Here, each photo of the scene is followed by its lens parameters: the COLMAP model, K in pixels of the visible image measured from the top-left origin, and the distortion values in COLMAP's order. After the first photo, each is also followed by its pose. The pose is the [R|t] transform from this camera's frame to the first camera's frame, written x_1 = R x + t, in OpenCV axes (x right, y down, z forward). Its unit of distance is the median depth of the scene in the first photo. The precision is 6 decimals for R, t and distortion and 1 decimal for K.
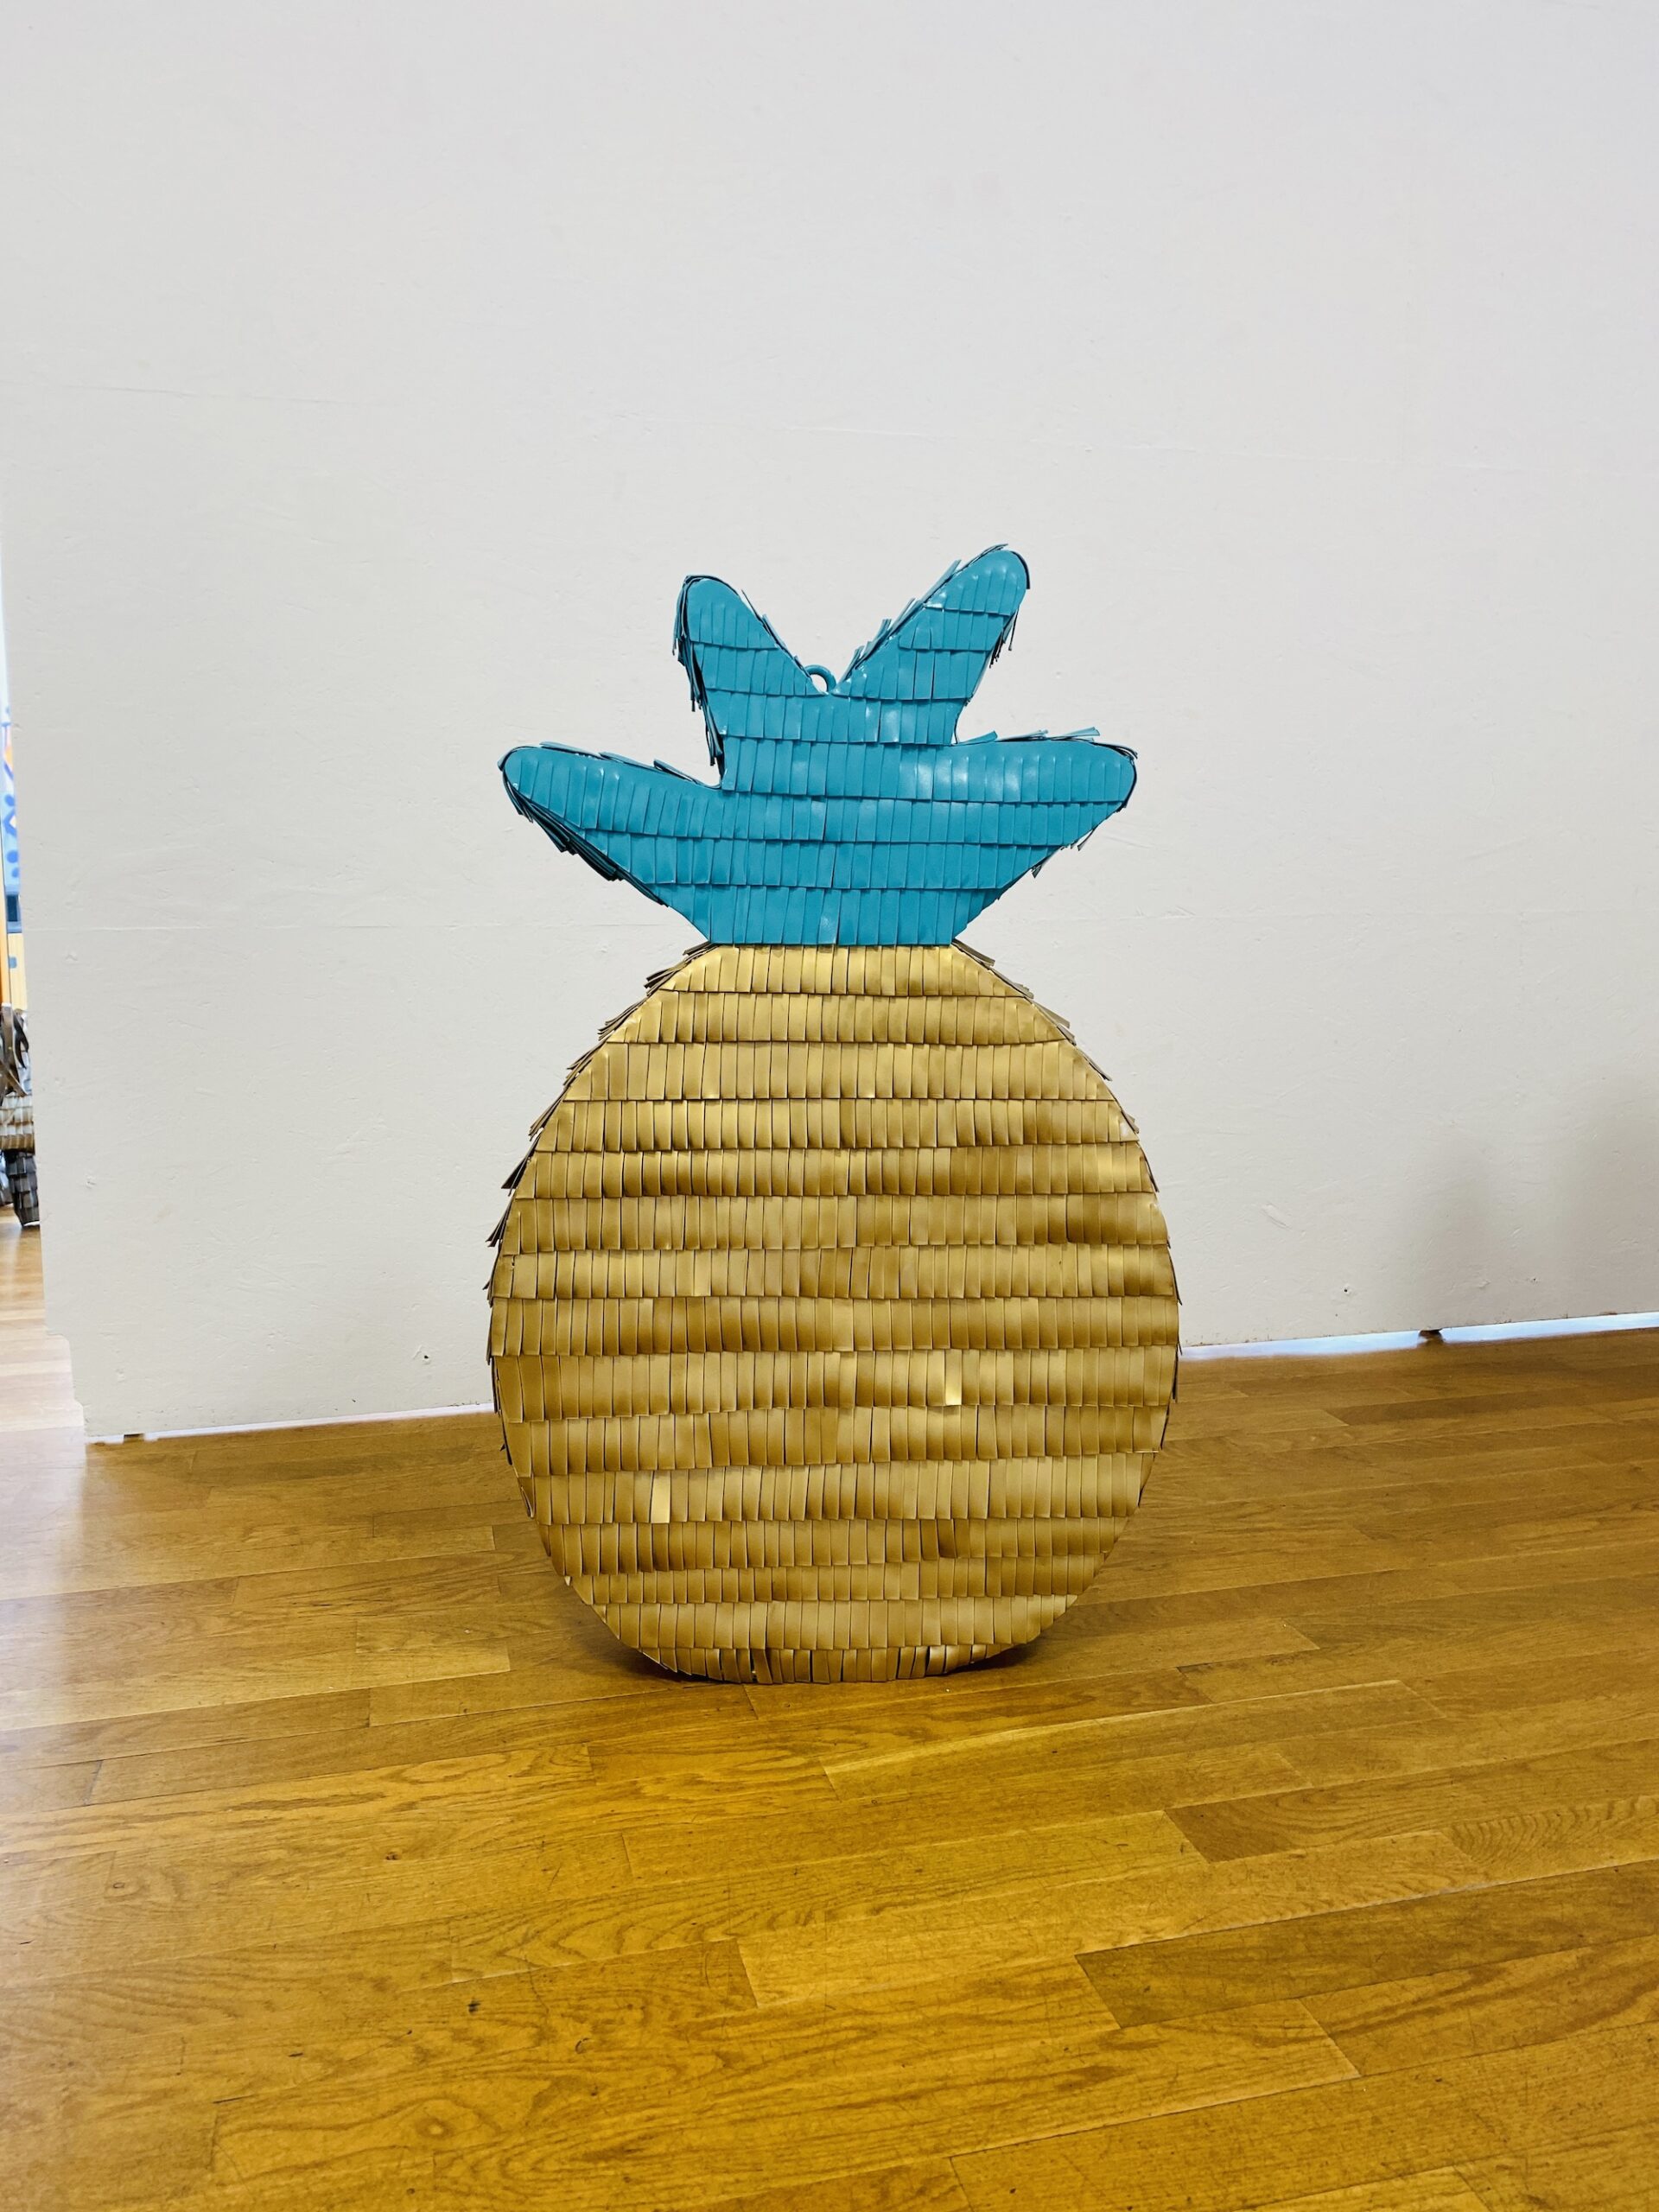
lens RADIAL K [[1664.6, 0, 814.0], [0, 1664.6, 1080.2], [0, 0, 1]] dist [0.054722, -0.063866]
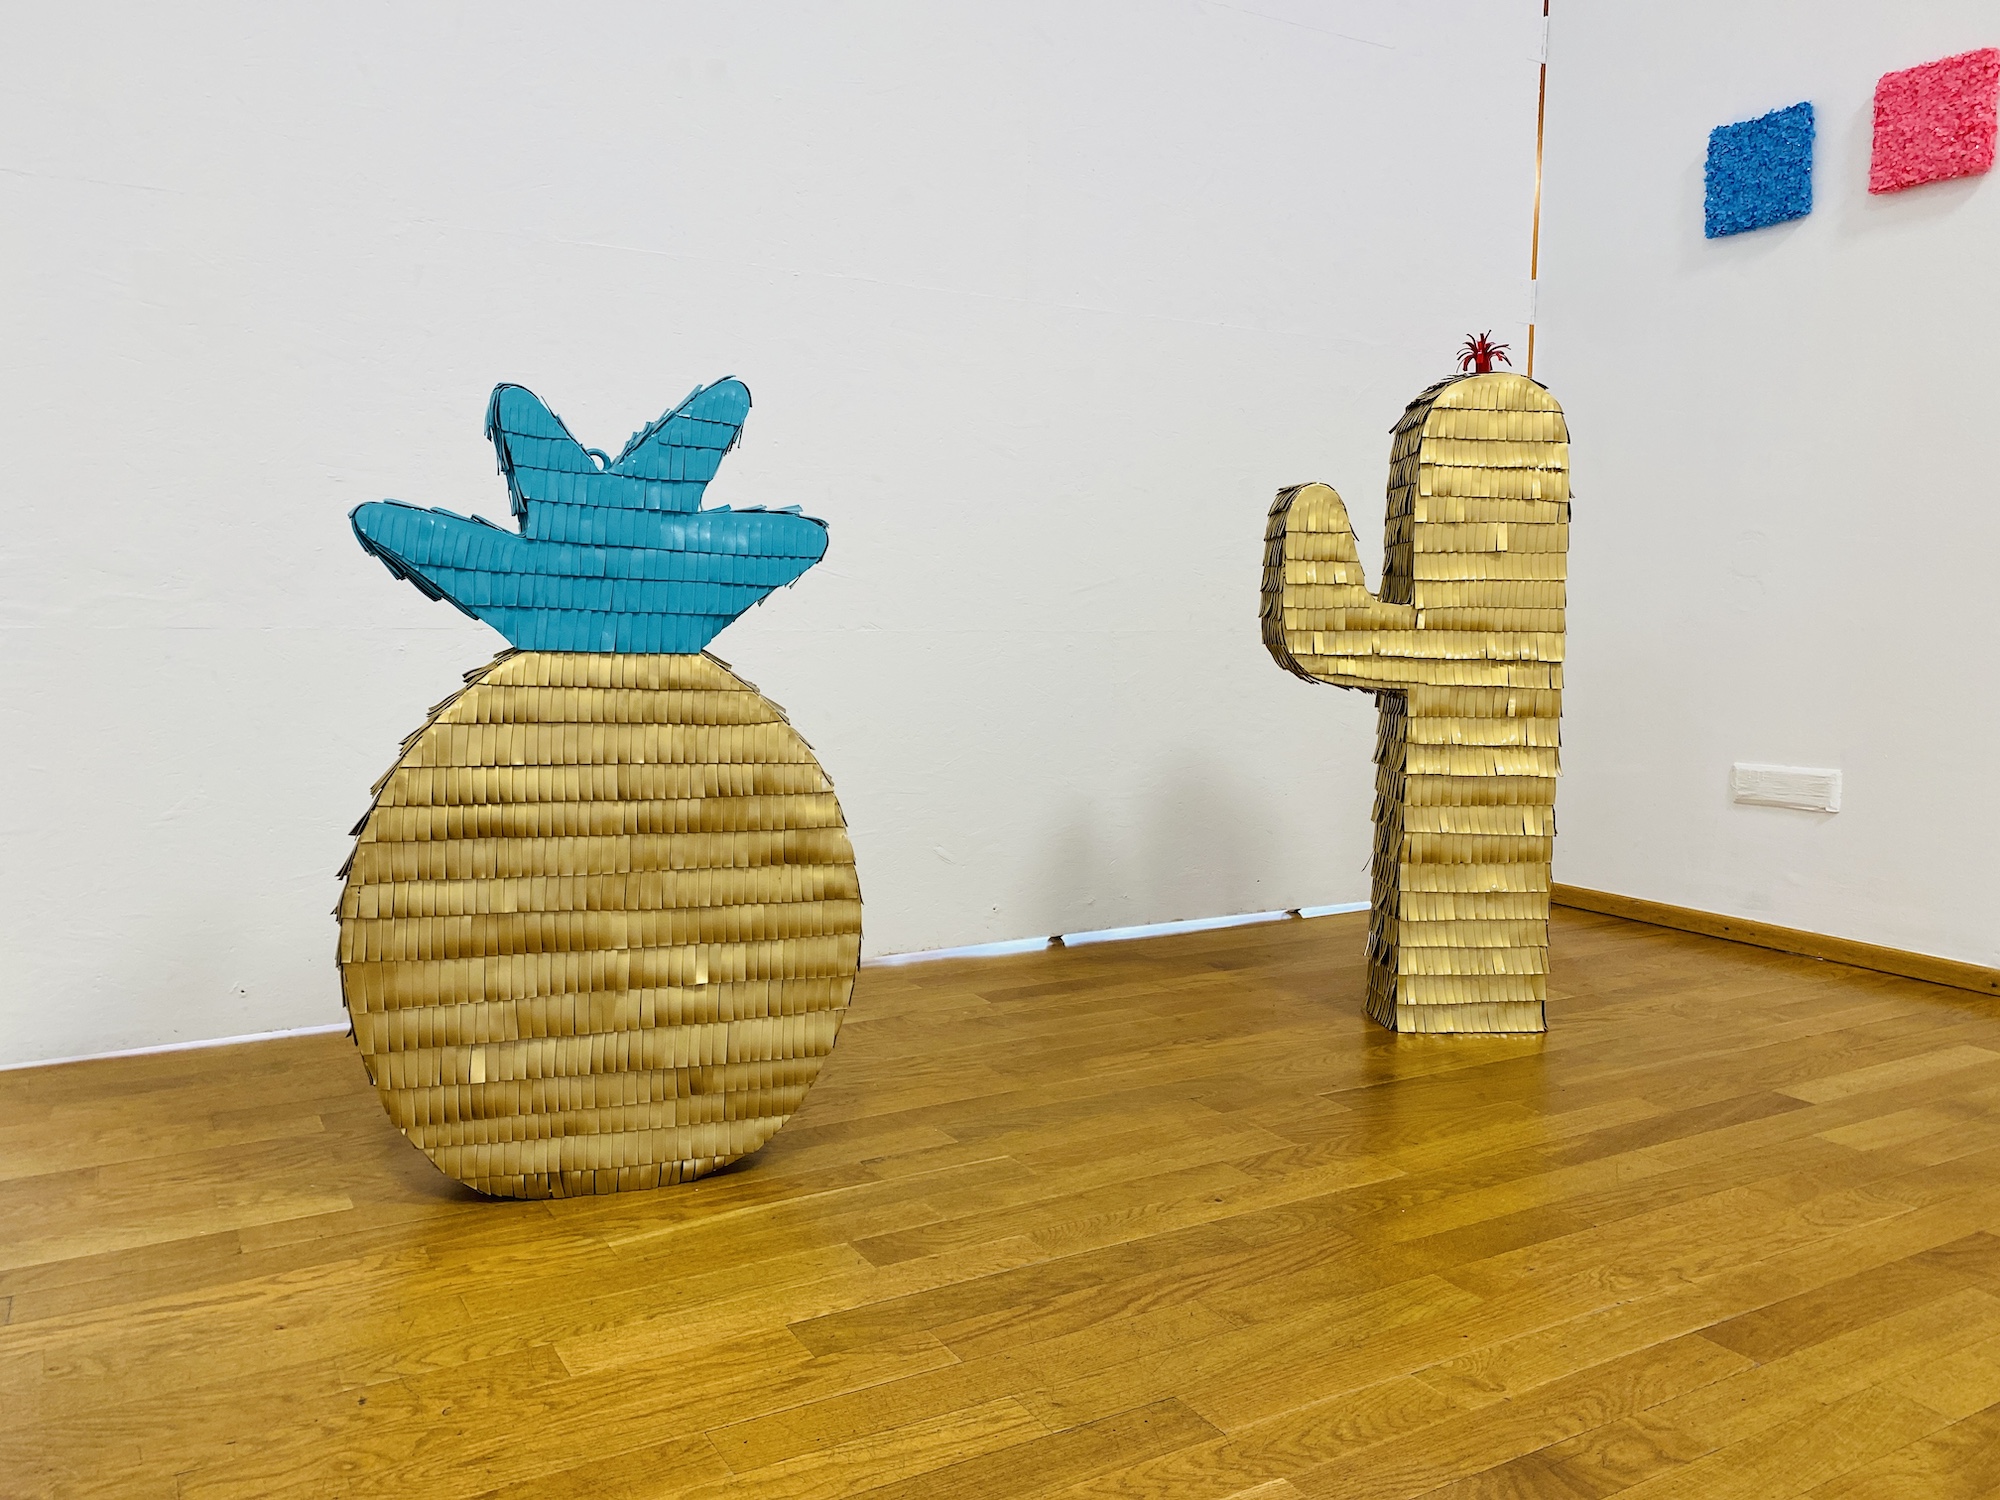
lens RADIAL K [[1505.1, 0, 997.8], [0, 1505.1, 733.4], [0, 0, 1]] dist [0.054722, -0.063866]
pose [[0.959314, -0.003487, 0.282320, -0.035057], [0.008411, 0.999833, -0.016229, 0.008793], [-0.282216, 0.017943, 0.959183, -0.285610]]
